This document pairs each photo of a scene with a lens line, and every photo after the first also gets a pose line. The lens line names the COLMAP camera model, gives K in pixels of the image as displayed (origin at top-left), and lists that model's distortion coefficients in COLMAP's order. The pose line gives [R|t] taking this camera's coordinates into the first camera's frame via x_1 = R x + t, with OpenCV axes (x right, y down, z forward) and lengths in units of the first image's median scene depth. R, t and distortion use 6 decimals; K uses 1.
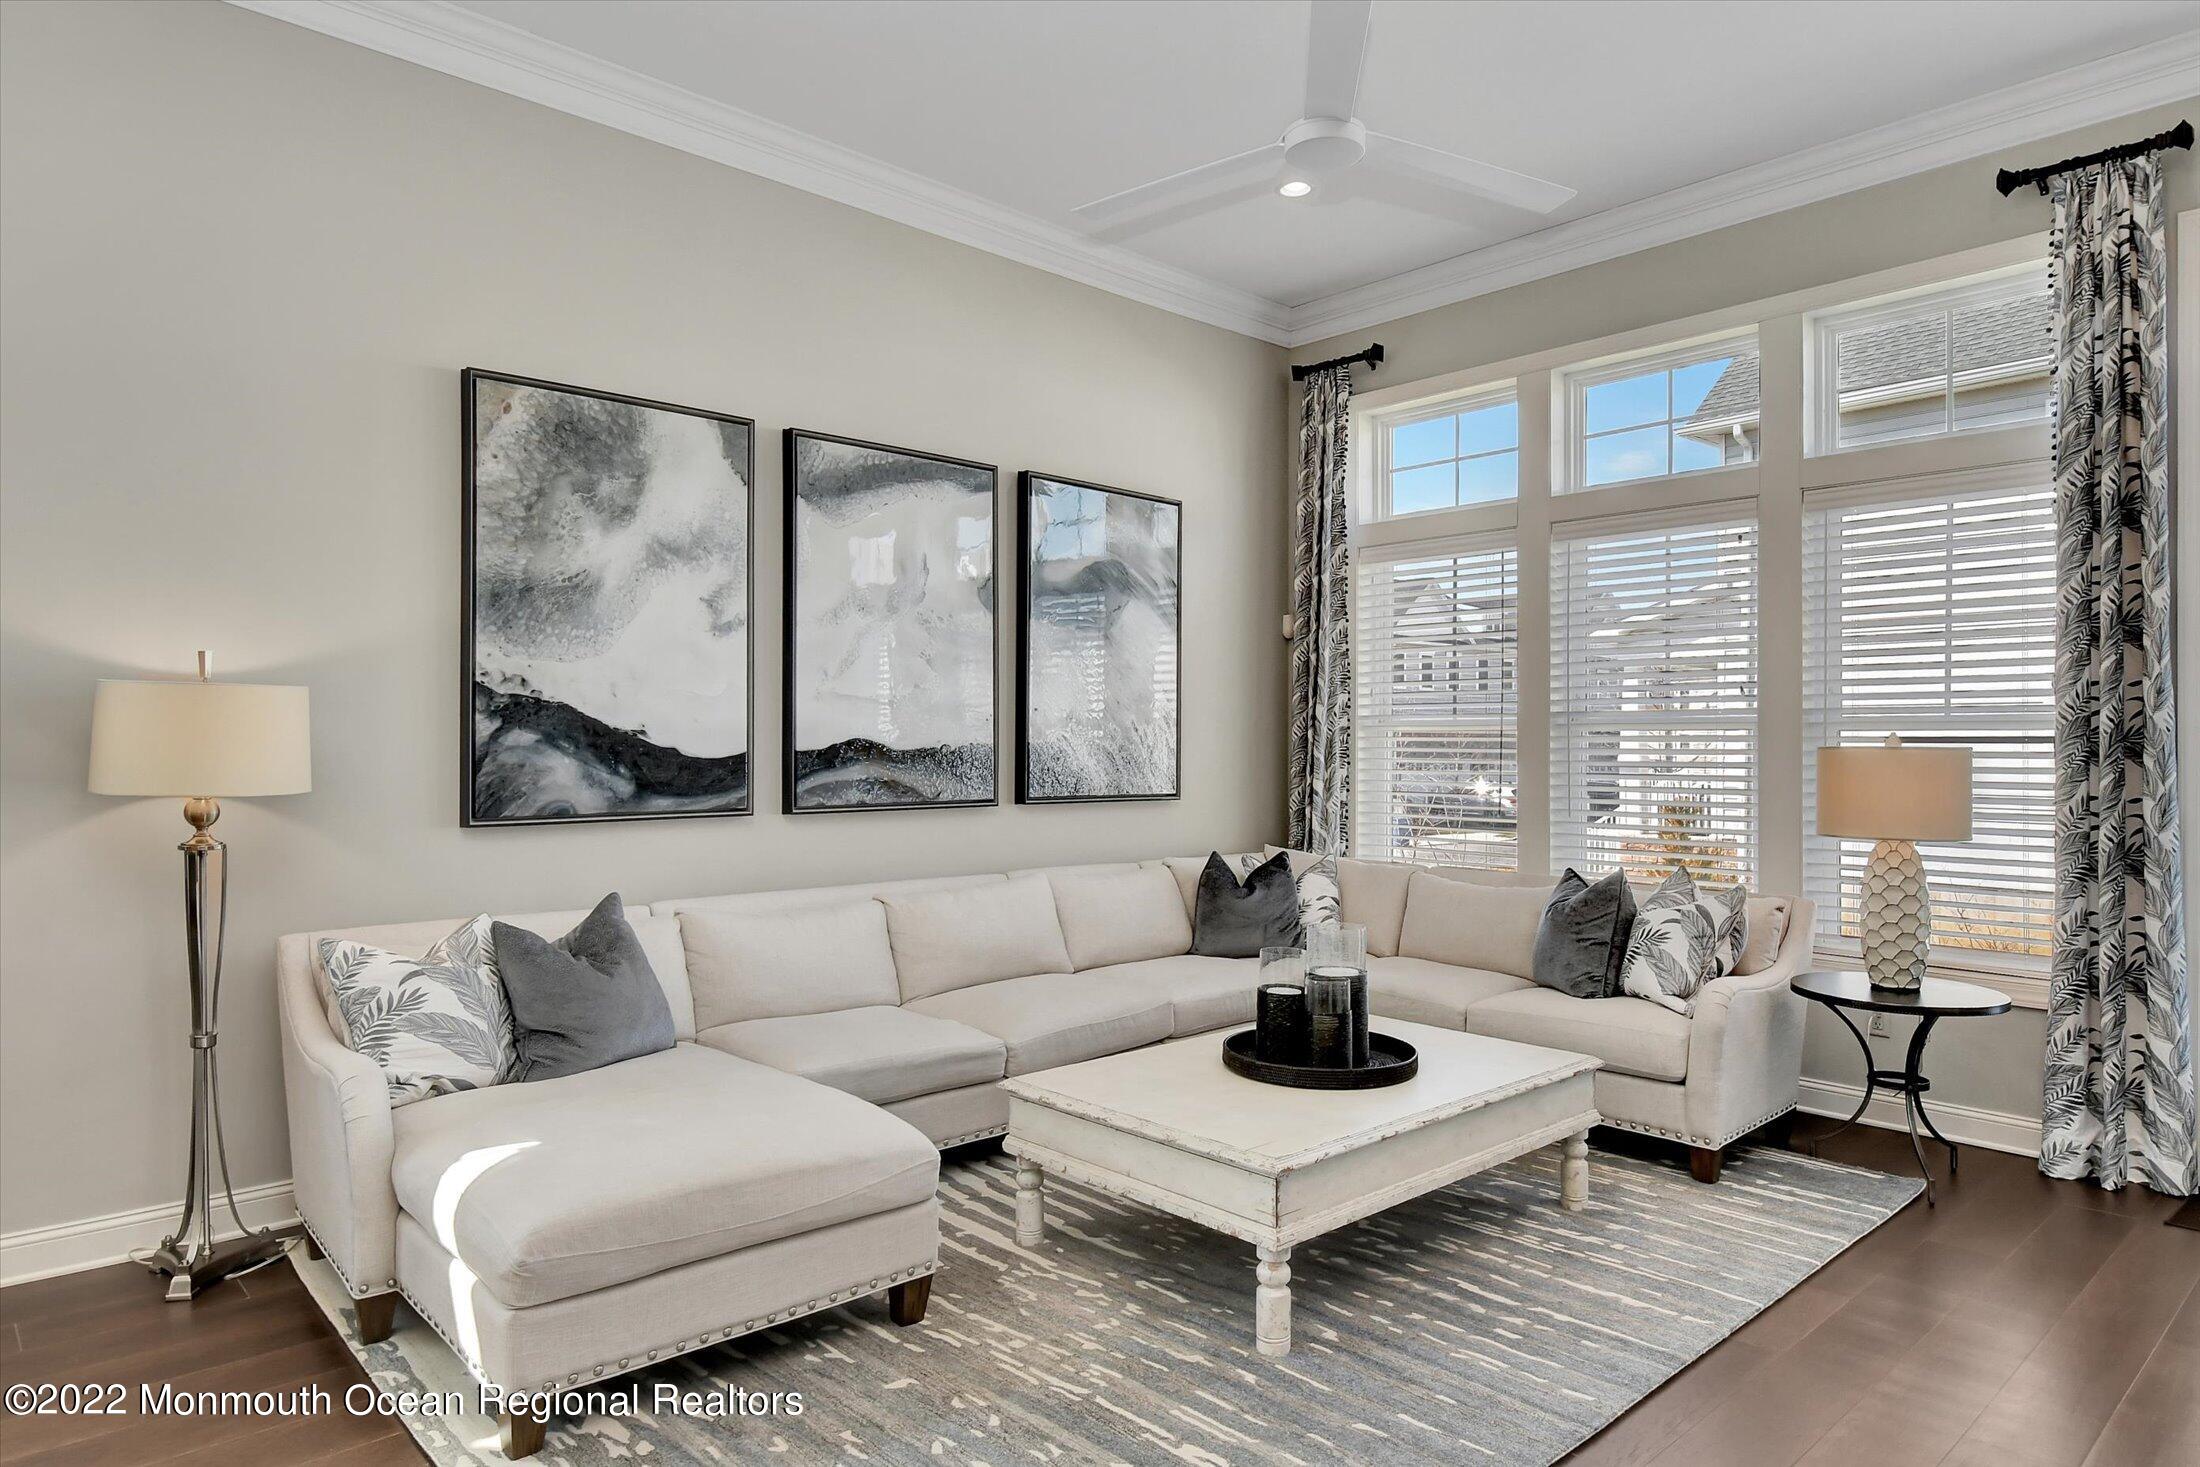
lens RADIAL K [[1298.5, 0, 1100.0], [0, 1298.5, 733.5], [0, 0, 1]] dist [-0.020313, -0.000487]
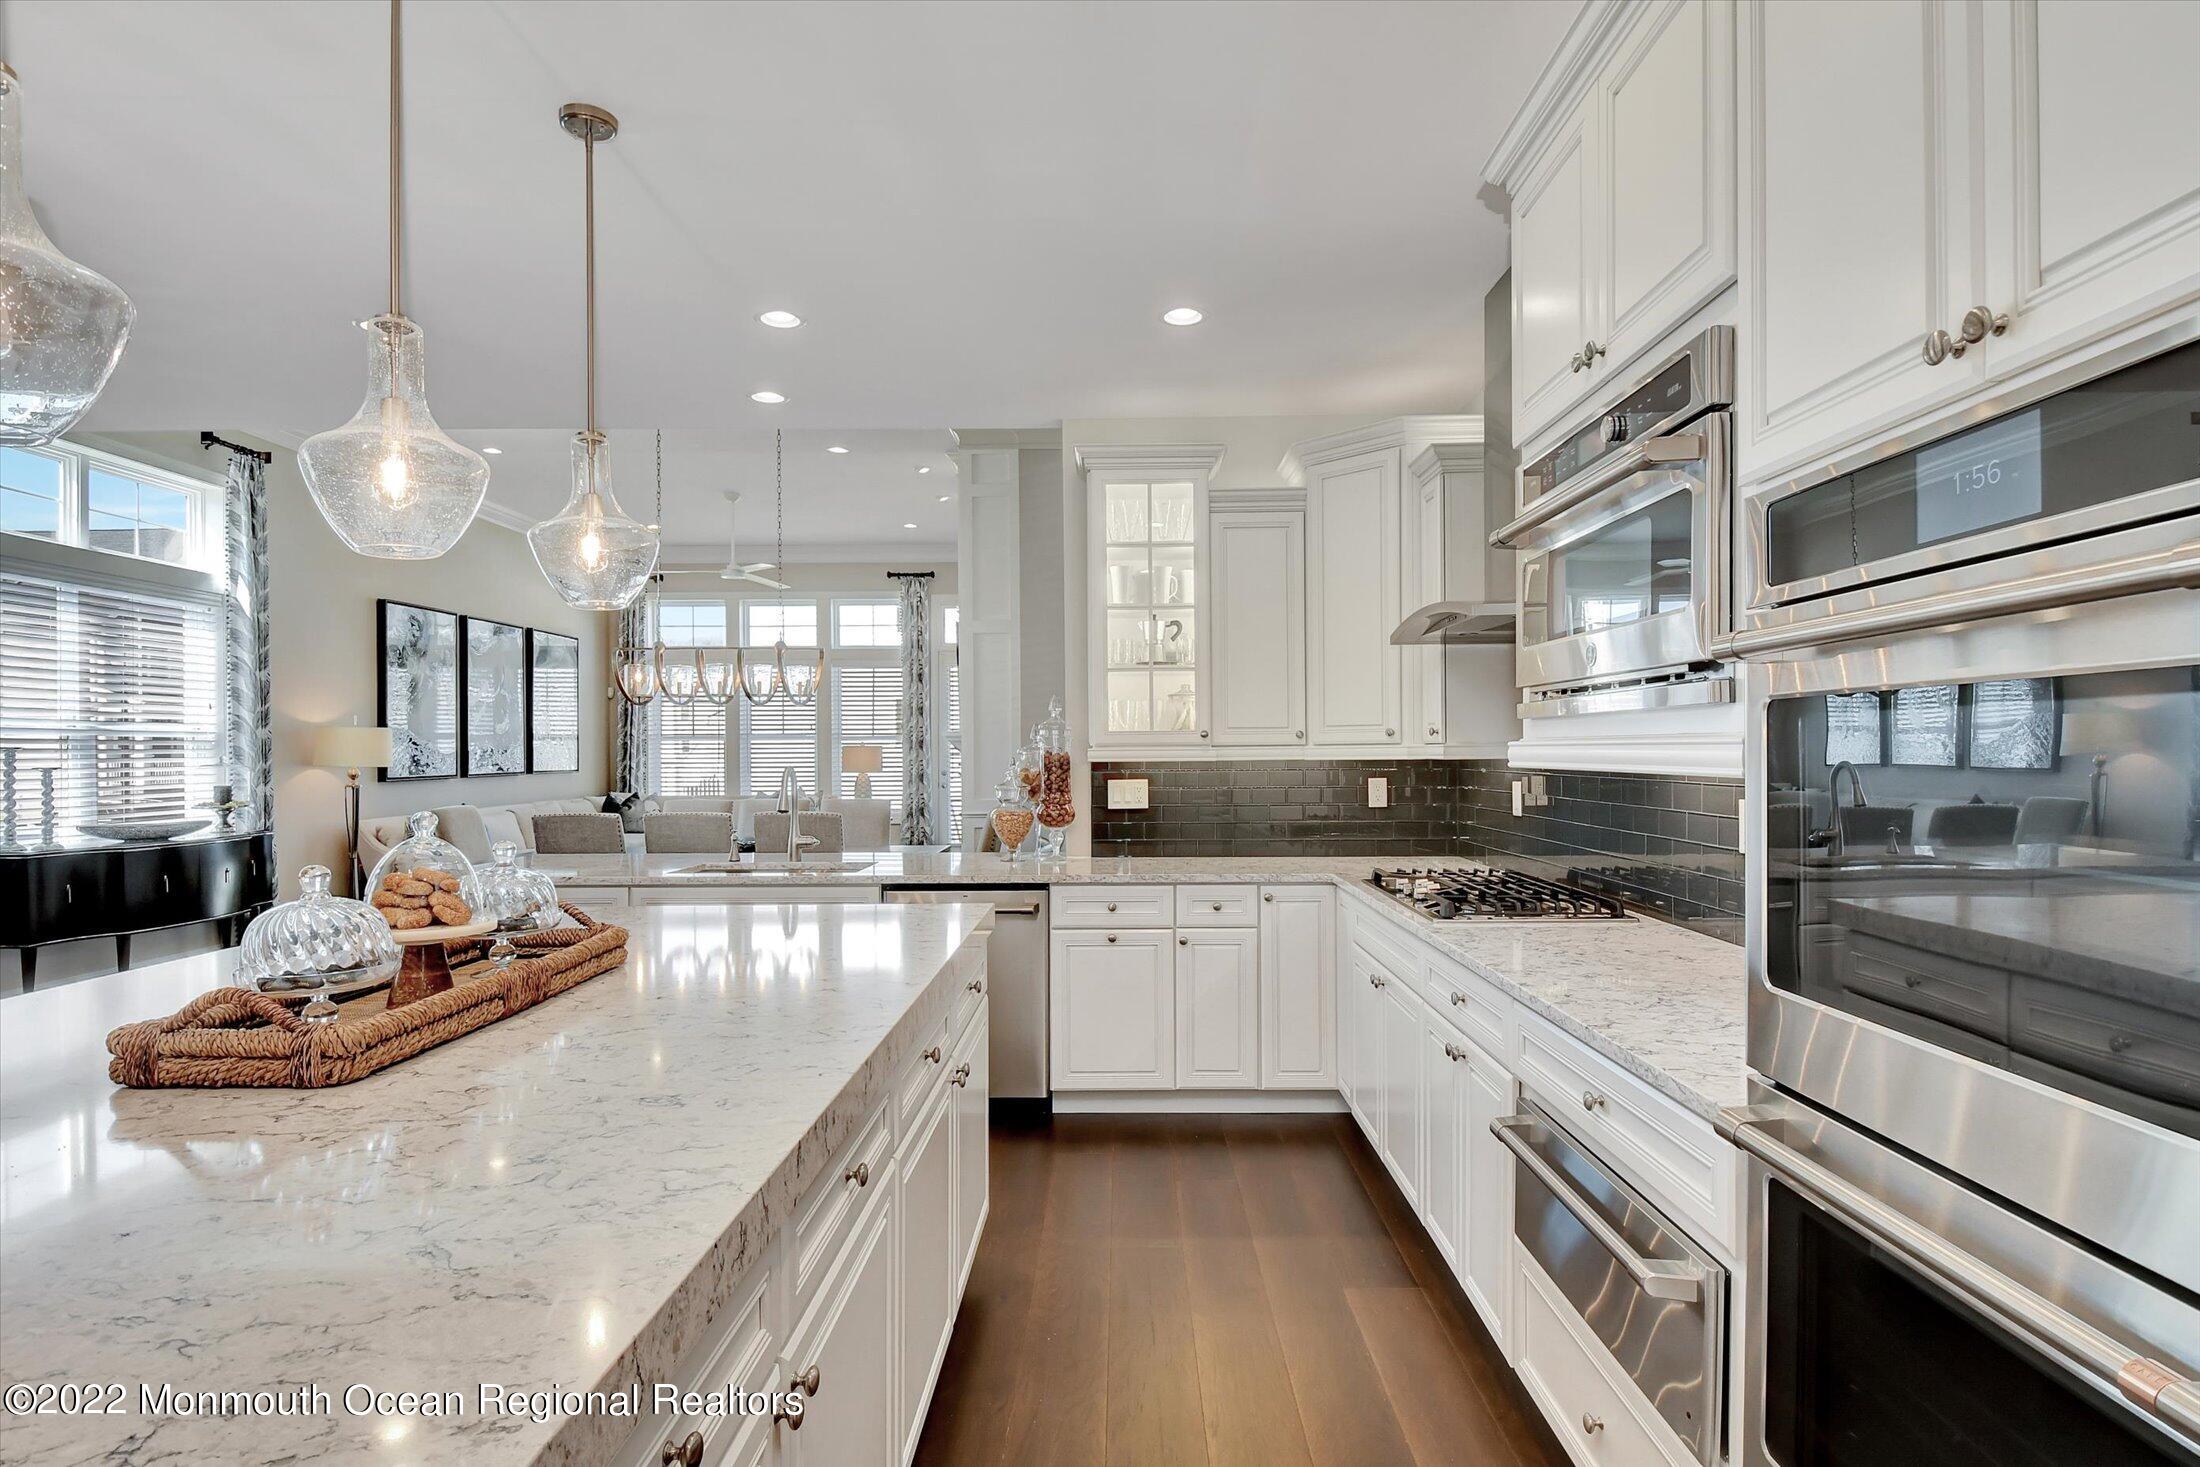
lens RADIAL K [[1125.9, 0, 1104.5], [0, 1125.9, 769.7], [0, 0, 1]] dist [-0.000968, -0.001369]
pose [[0.683896, -0.018980, 0.729332, -0.943627], [0.002450, 0.999716, 0.023720, 0.003743], [-0.729575, -0.014435, 0.683748, -1.267096]]
